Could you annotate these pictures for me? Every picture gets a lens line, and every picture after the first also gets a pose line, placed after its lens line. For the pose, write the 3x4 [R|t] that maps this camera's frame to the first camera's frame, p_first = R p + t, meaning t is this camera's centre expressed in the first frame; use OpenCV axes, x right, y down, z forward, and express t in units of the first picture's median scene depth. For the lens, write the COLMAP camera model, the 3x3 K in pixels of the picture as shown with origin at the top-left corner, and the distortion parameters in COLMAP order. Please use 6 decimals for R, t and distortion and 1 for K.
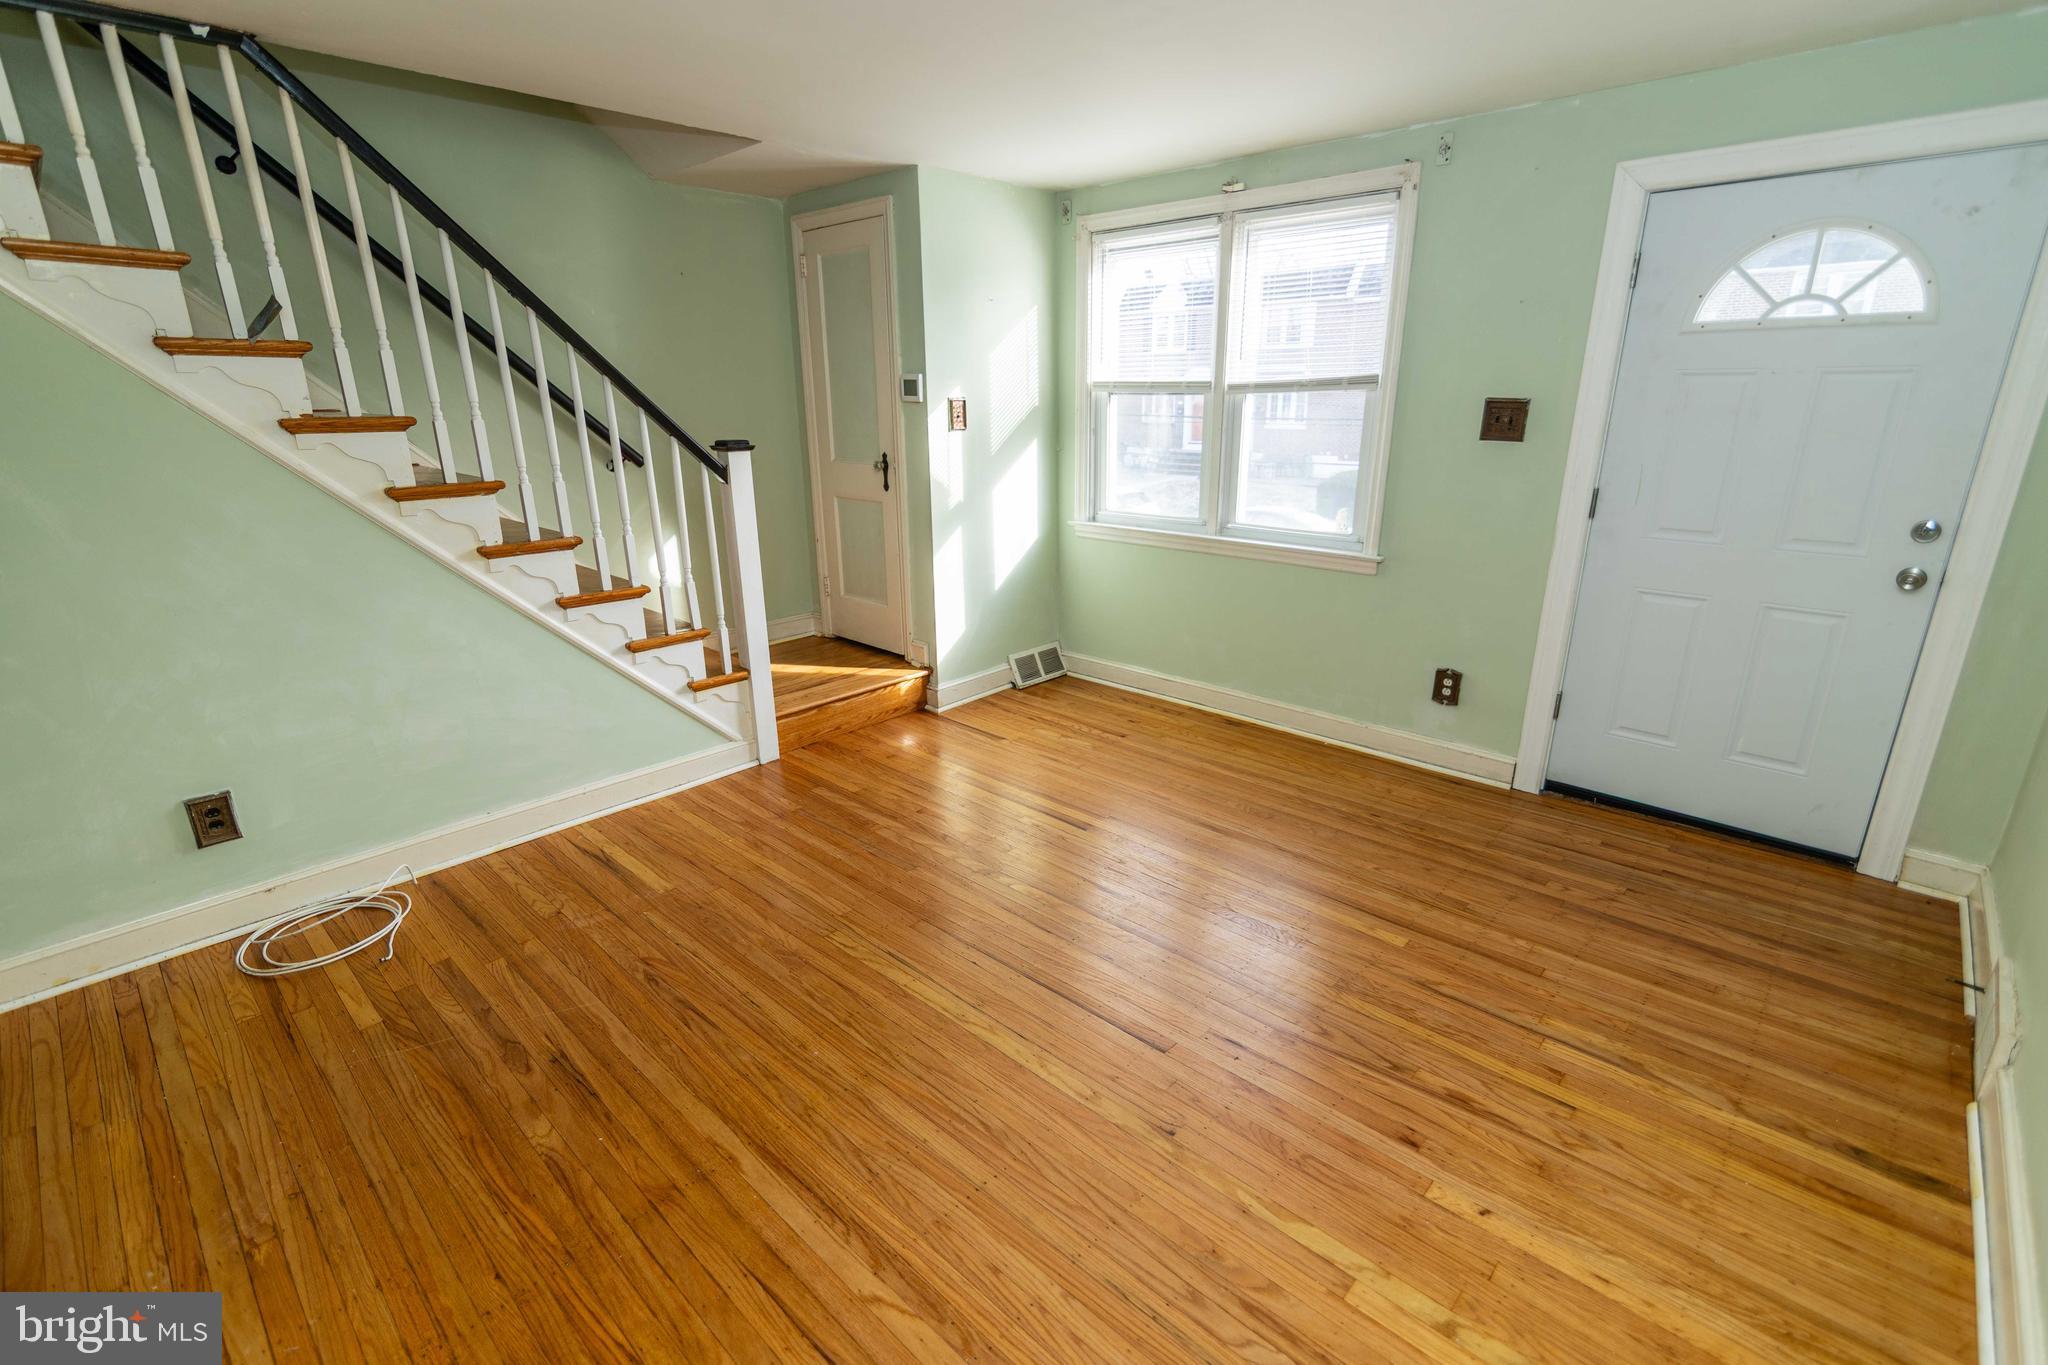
lens RADIAL K [[929.3, 0, 1048.8], [0, 929.3, 680.1], [0, 0, 1]] dist [0.001297, 0.000127]
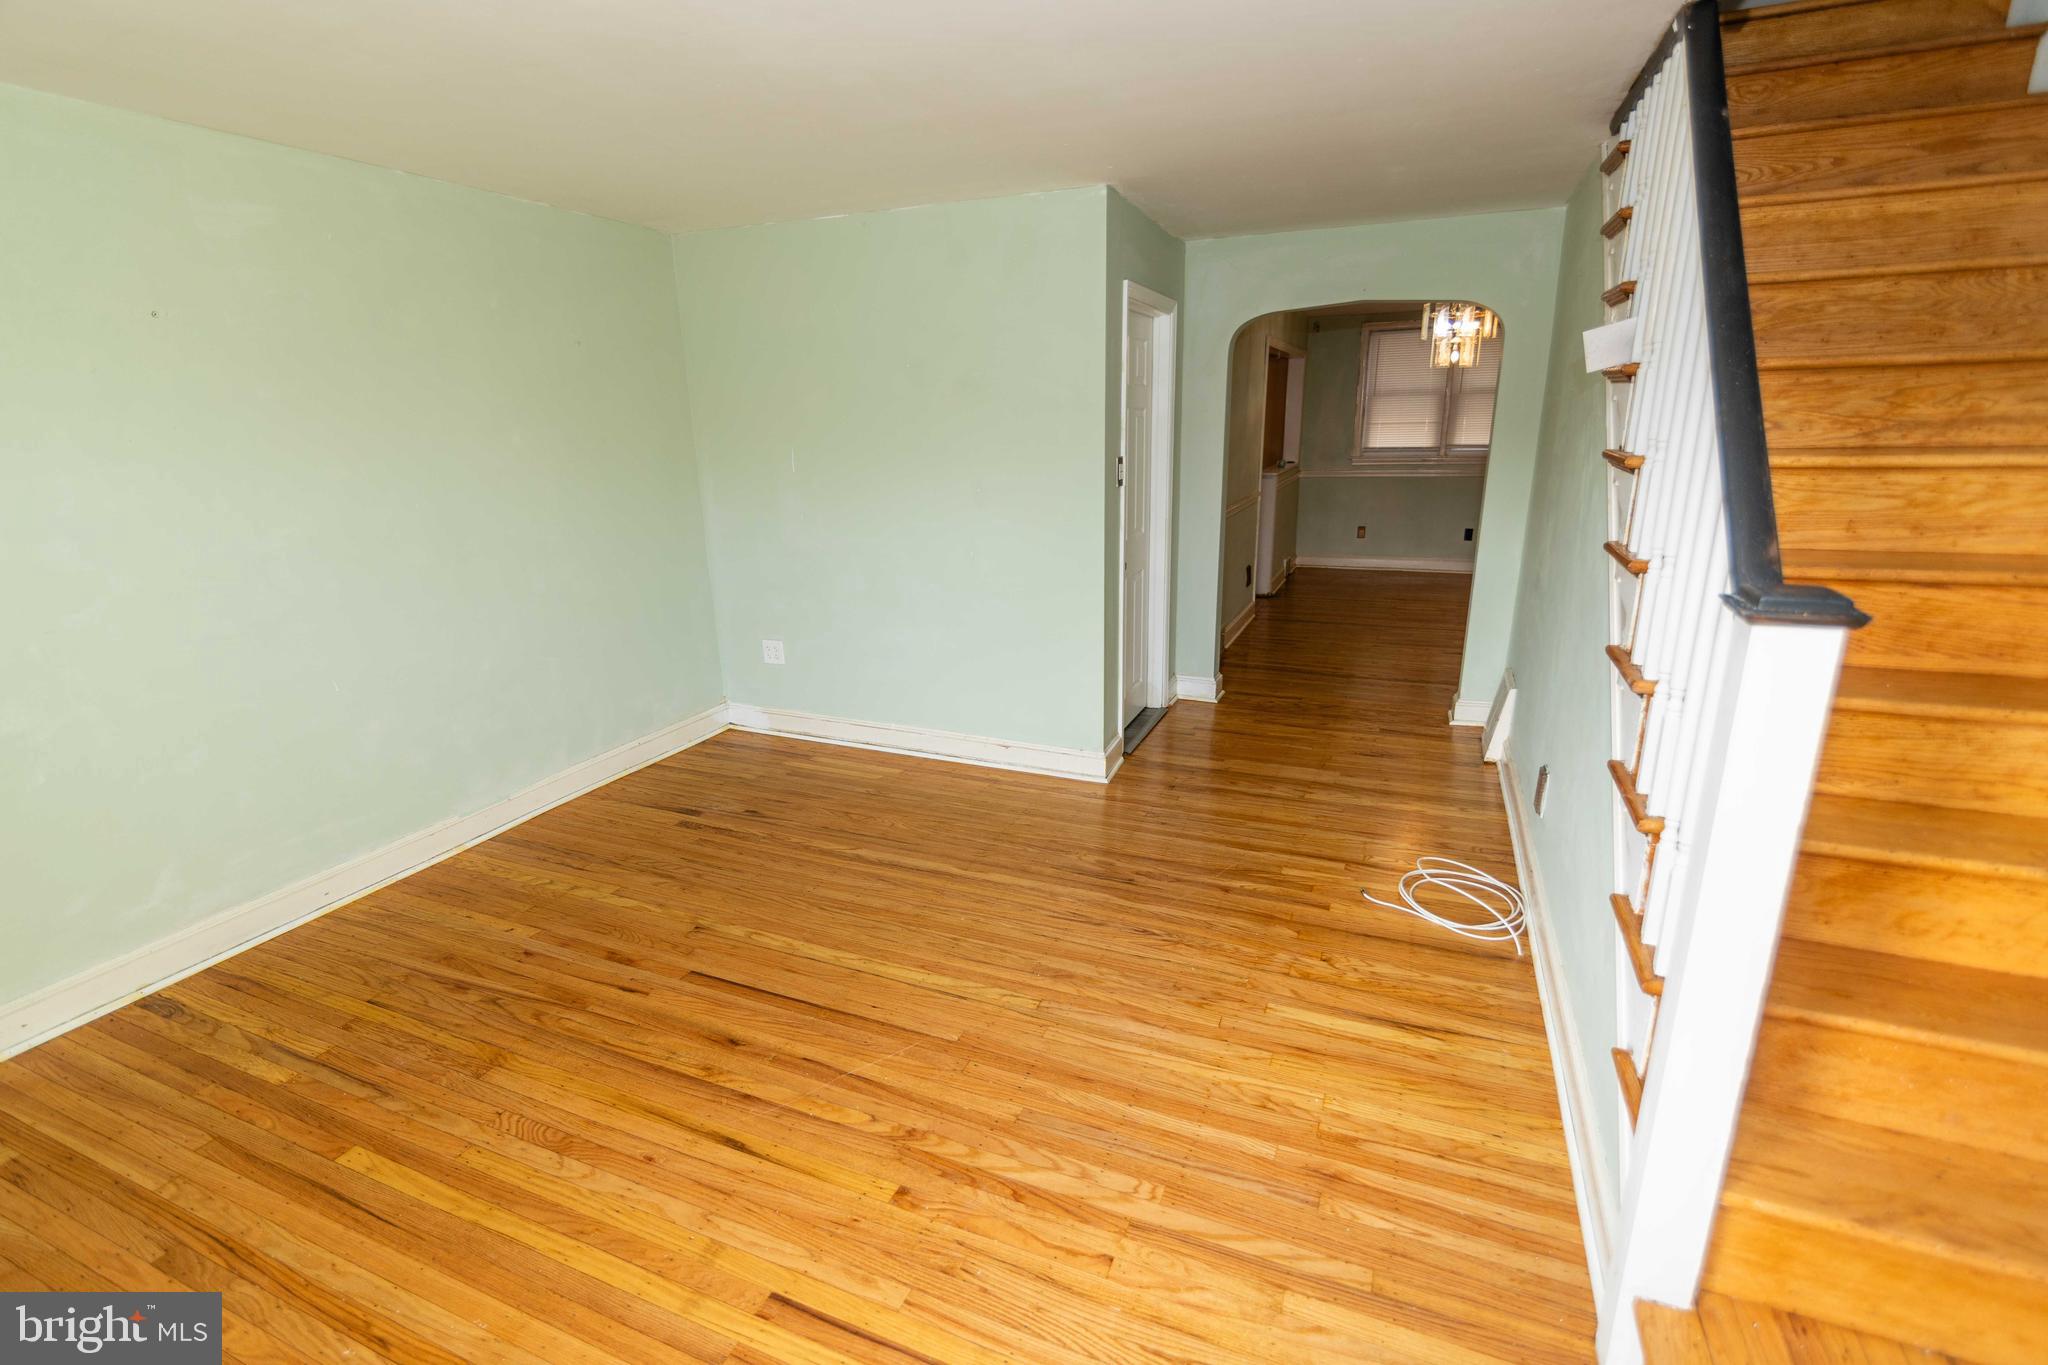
lens RADIAL K [[936.5, 0, 1023.1], [0, 936.5, 692.2], [0, 0, 1]] dist [0.000753, 0.000007]
pose [[-0.946617, 0.119827, -0.299261, 0.021836], [-0.067271, 0.834476, 0.546923, -0.391077], [0.315263, 0.537858, -0.781868, 1.197506]]
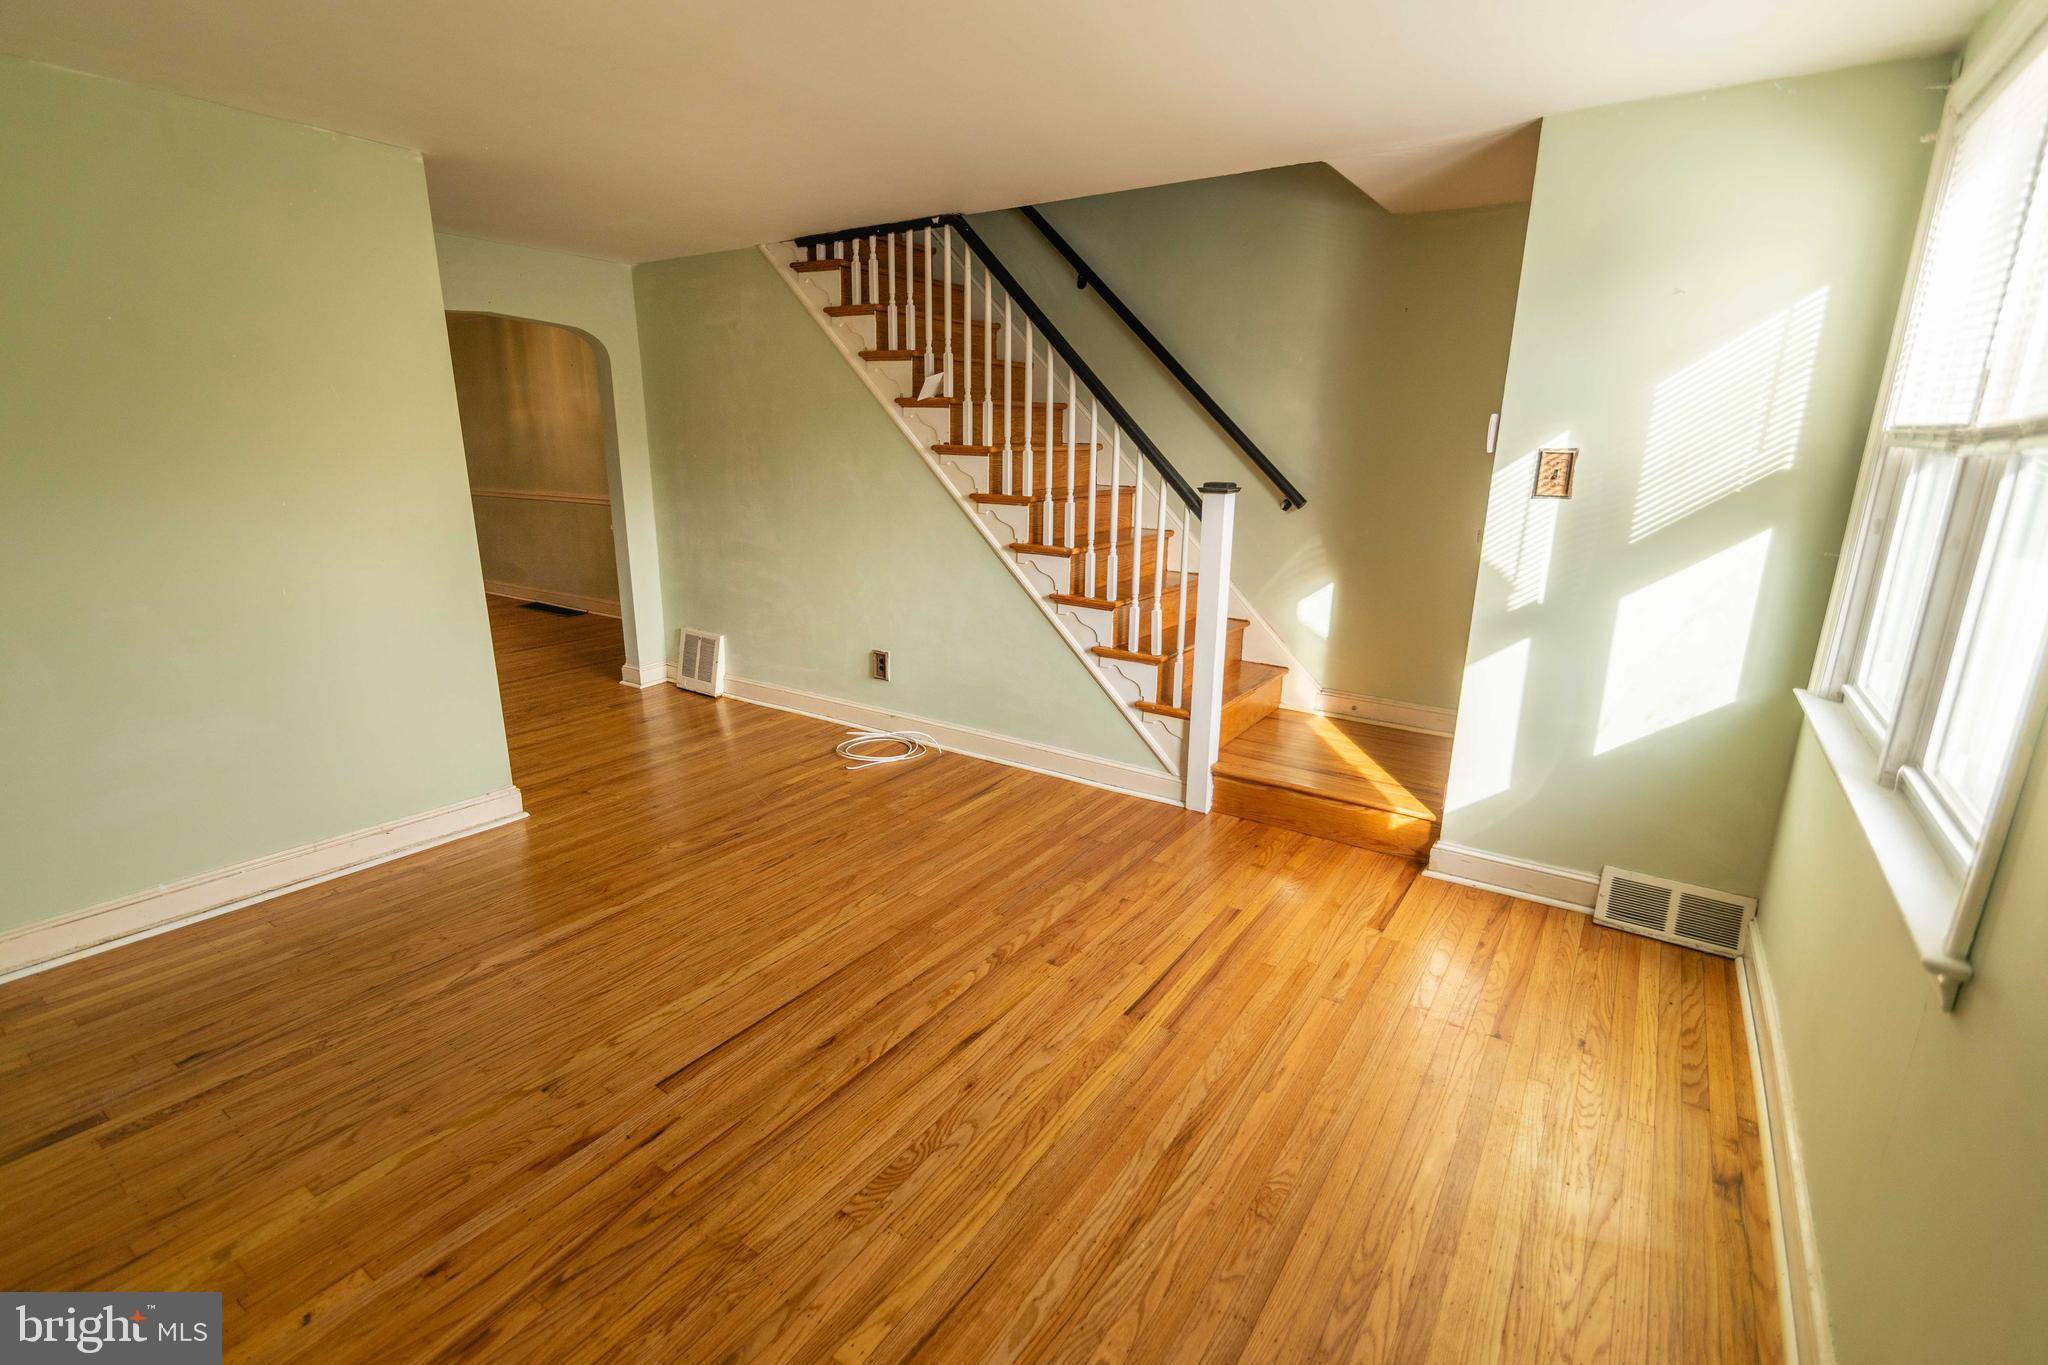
lens RADIAL K [[936.5, 0, 1023.1], [0, 936.5, 692.2], [0, 0, 1]] dist [0.000753, 0.000007]
pose [[0.140090, 0.271063, -0.952313, 0.637030], [-0.308747, 0.925802, 0.218098, -0.205579], [0.940771, 0.263470, 0.213385, 0.651710]]
